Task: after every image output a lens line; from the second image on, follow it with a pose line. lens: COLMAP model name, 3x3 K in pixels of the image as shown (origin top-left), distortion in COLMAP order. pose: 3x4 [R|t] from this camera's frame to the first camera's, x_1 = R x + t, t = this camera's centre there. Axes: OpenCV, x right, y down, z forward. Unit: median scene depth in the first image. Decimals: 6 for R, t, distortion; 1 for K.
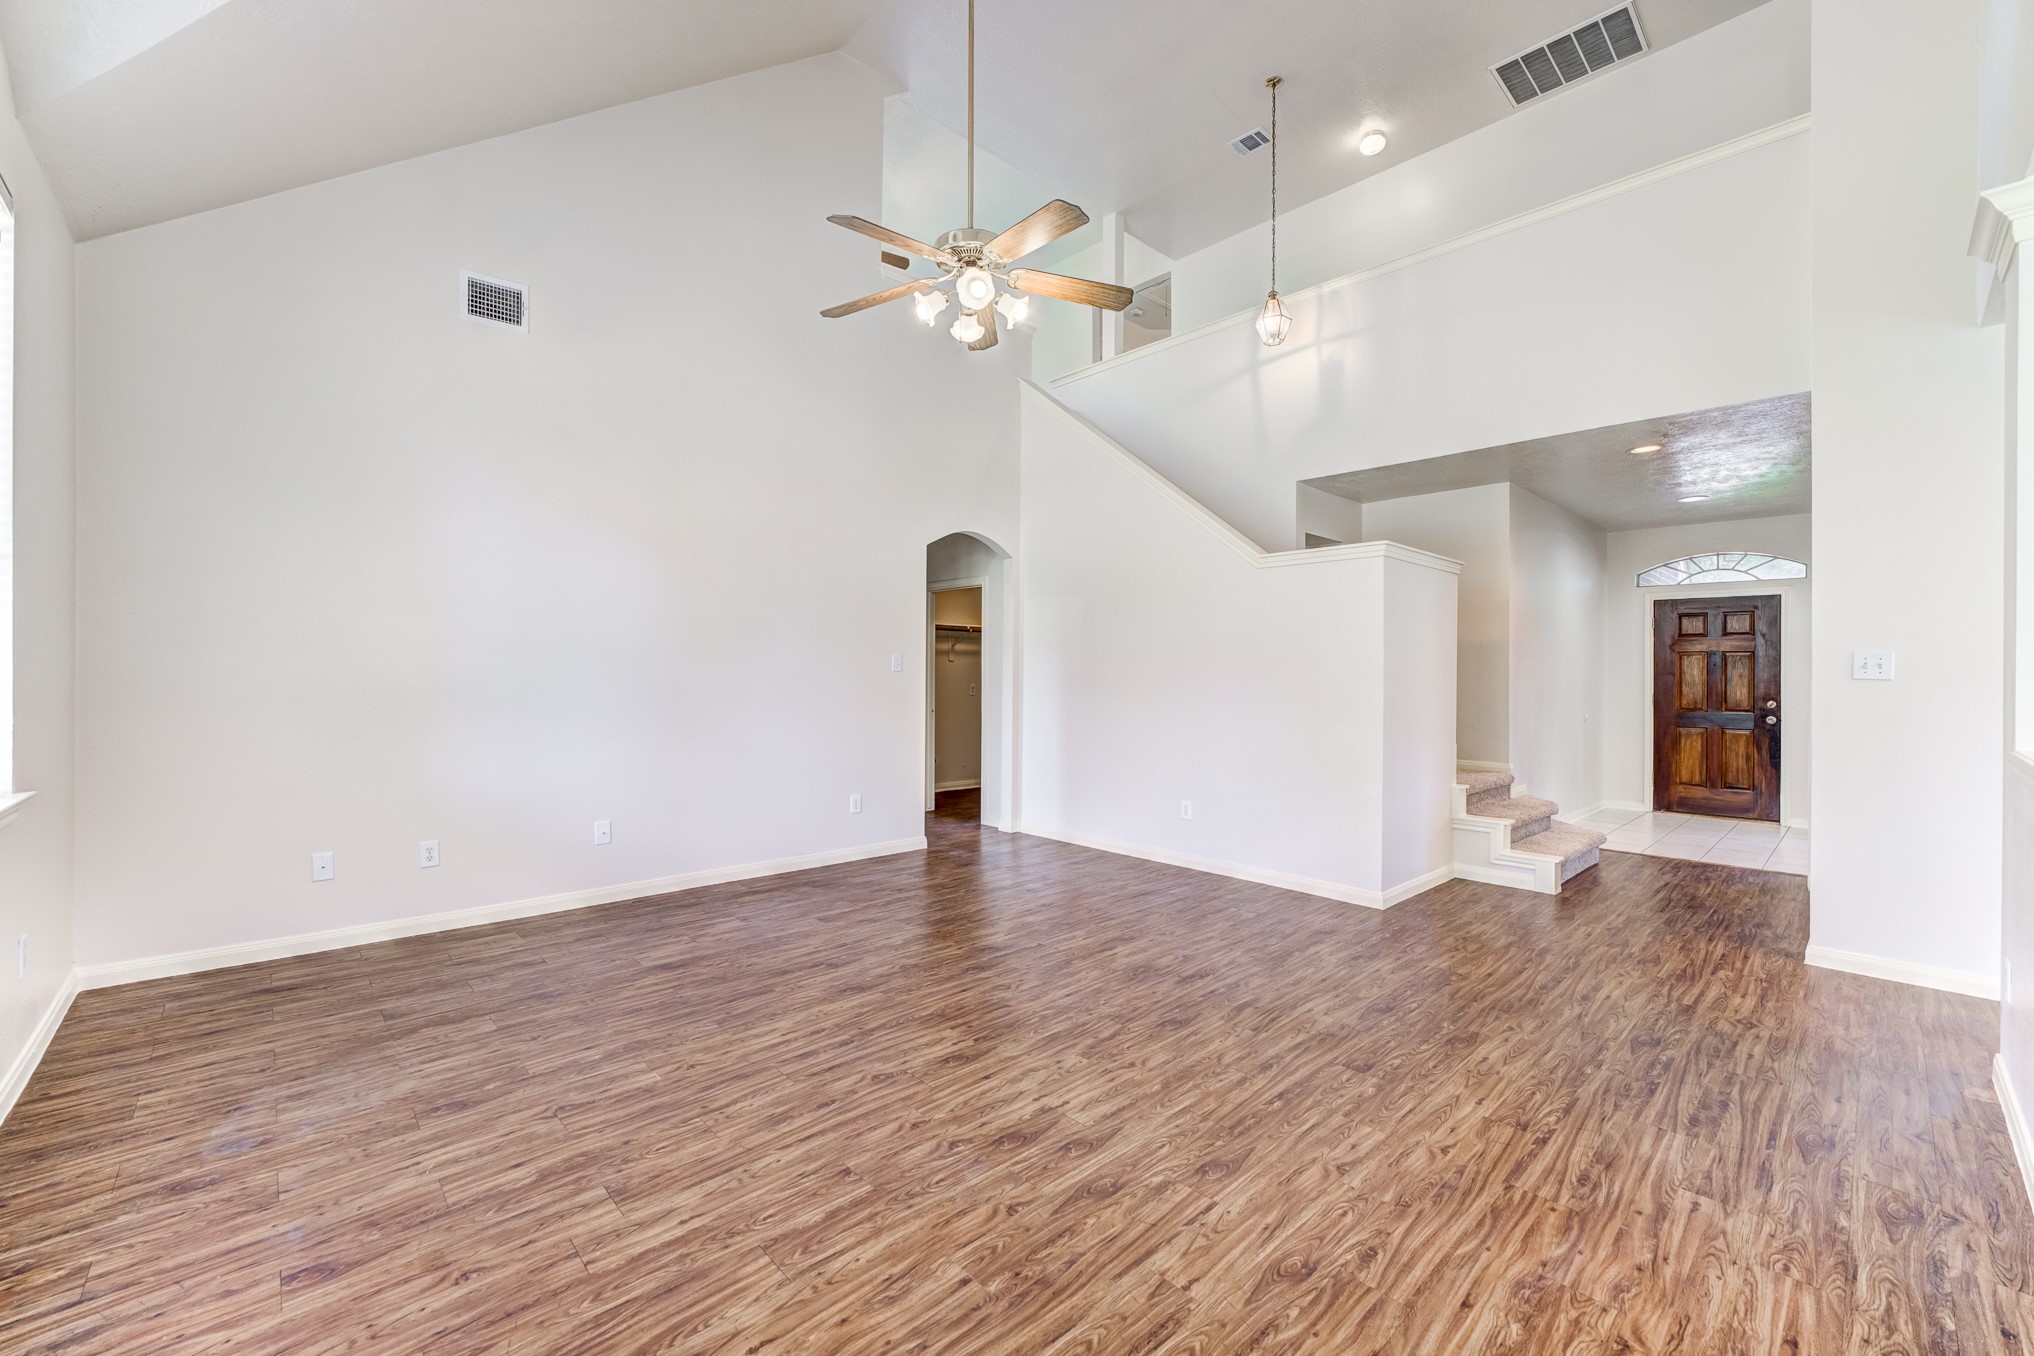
lens RADIAL K [[816.7, 0, 999.7], [0, 816.7, 677.5], [0, 0, 1]] dist [-0.024127, 0.000424]
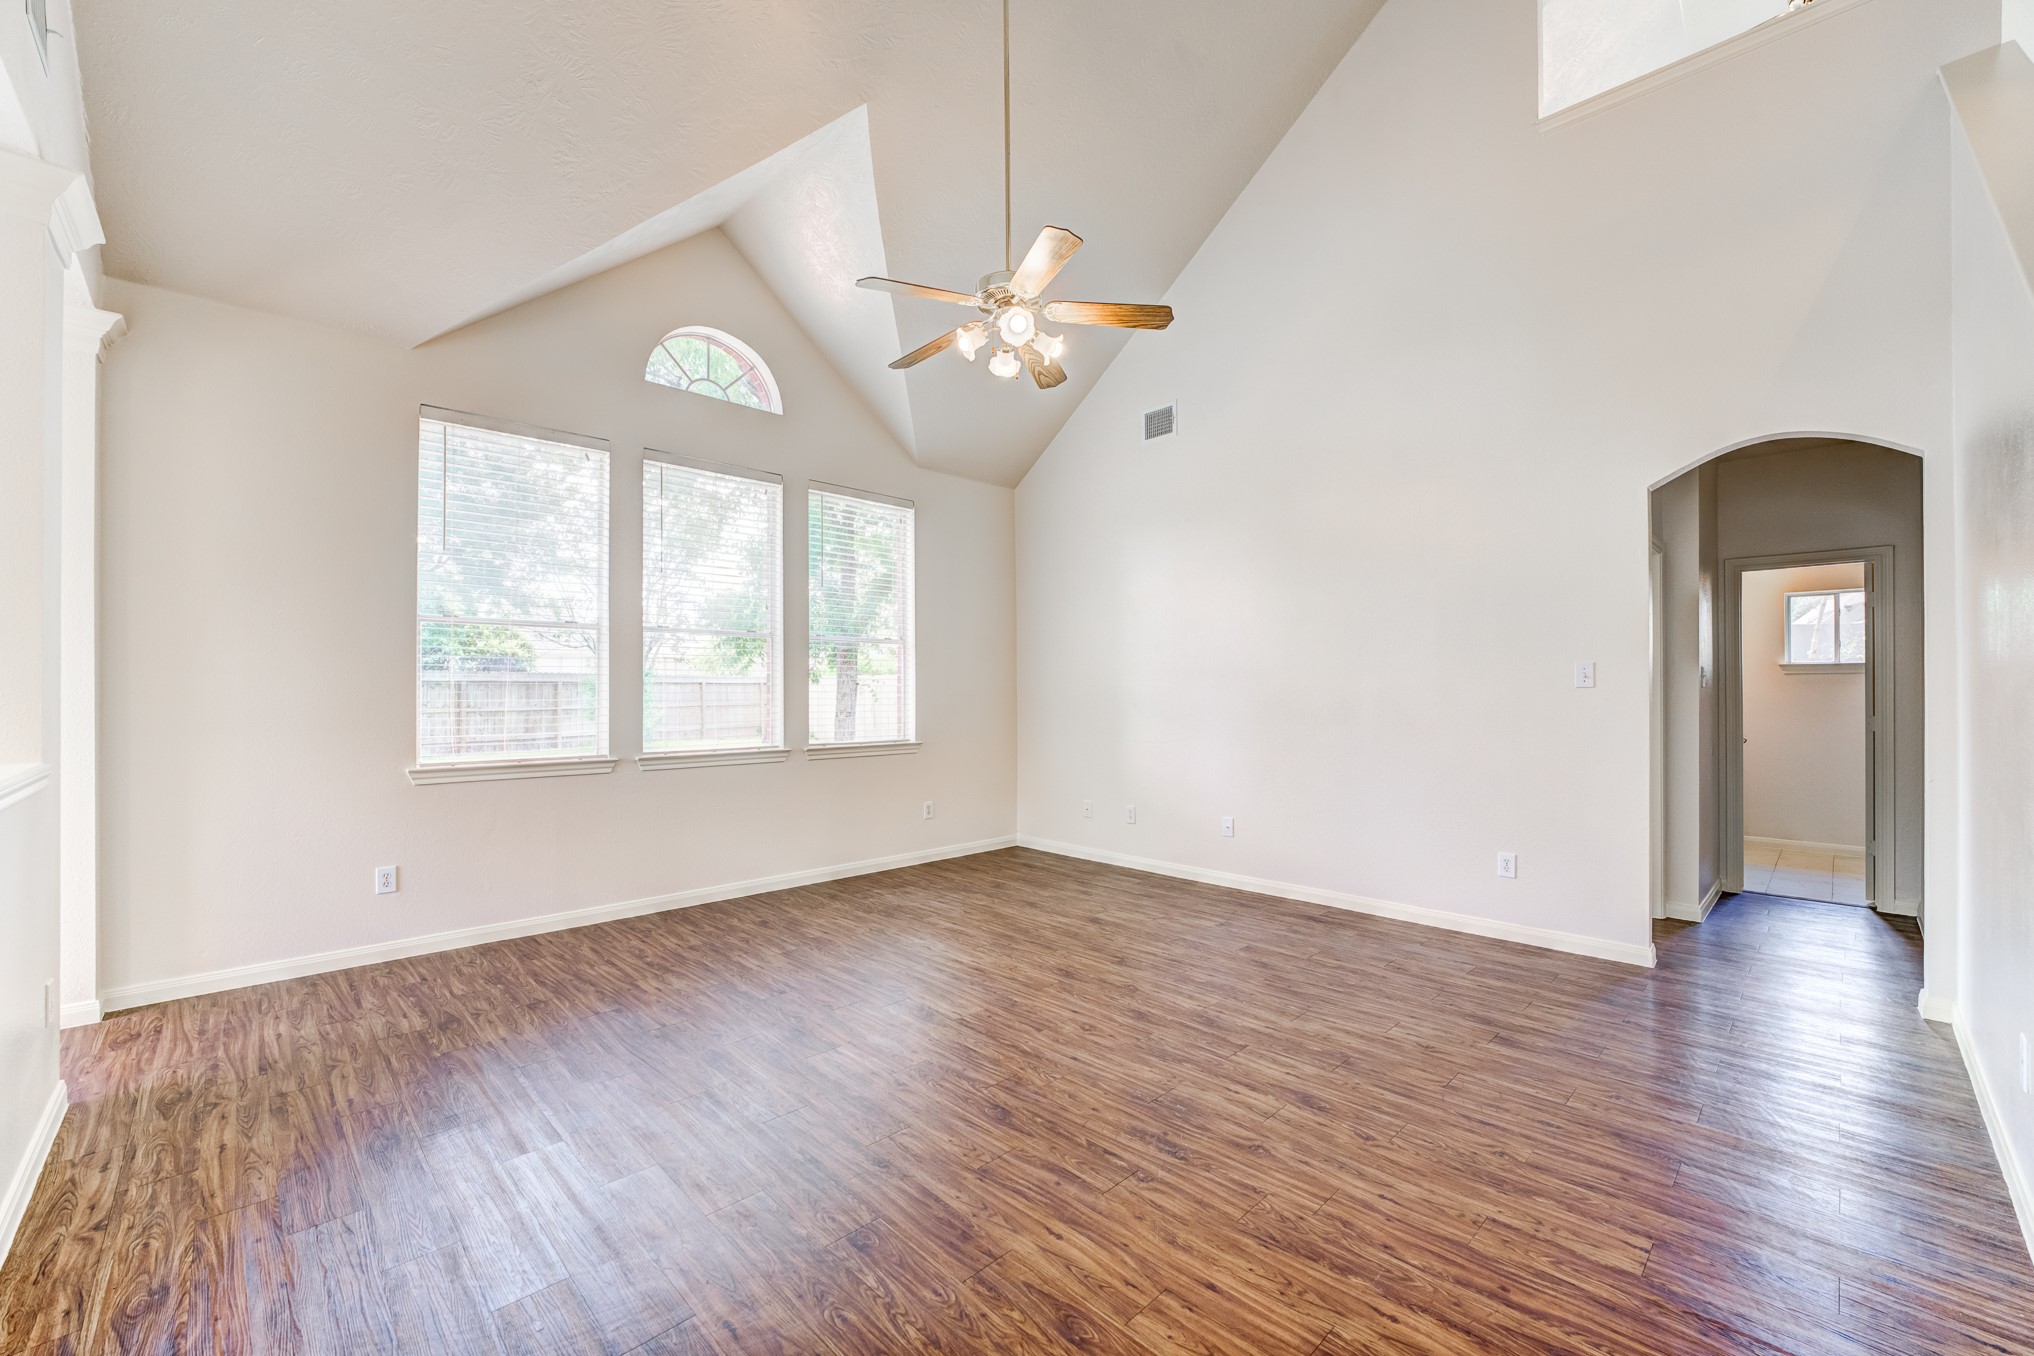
lens RADIAL K [[816.7, 0, 1013.9], [0, 816.7, 680.8], [0, 0, 1]] dist [-0.024127, 0.000424]
pose [[0.036751, -0.015319, -0.999207, 0.846878], [-0.006701, 0.999856, -0.015575, 0.000964], [0.999302, 0.007269, 0.036643, 0.799126]]
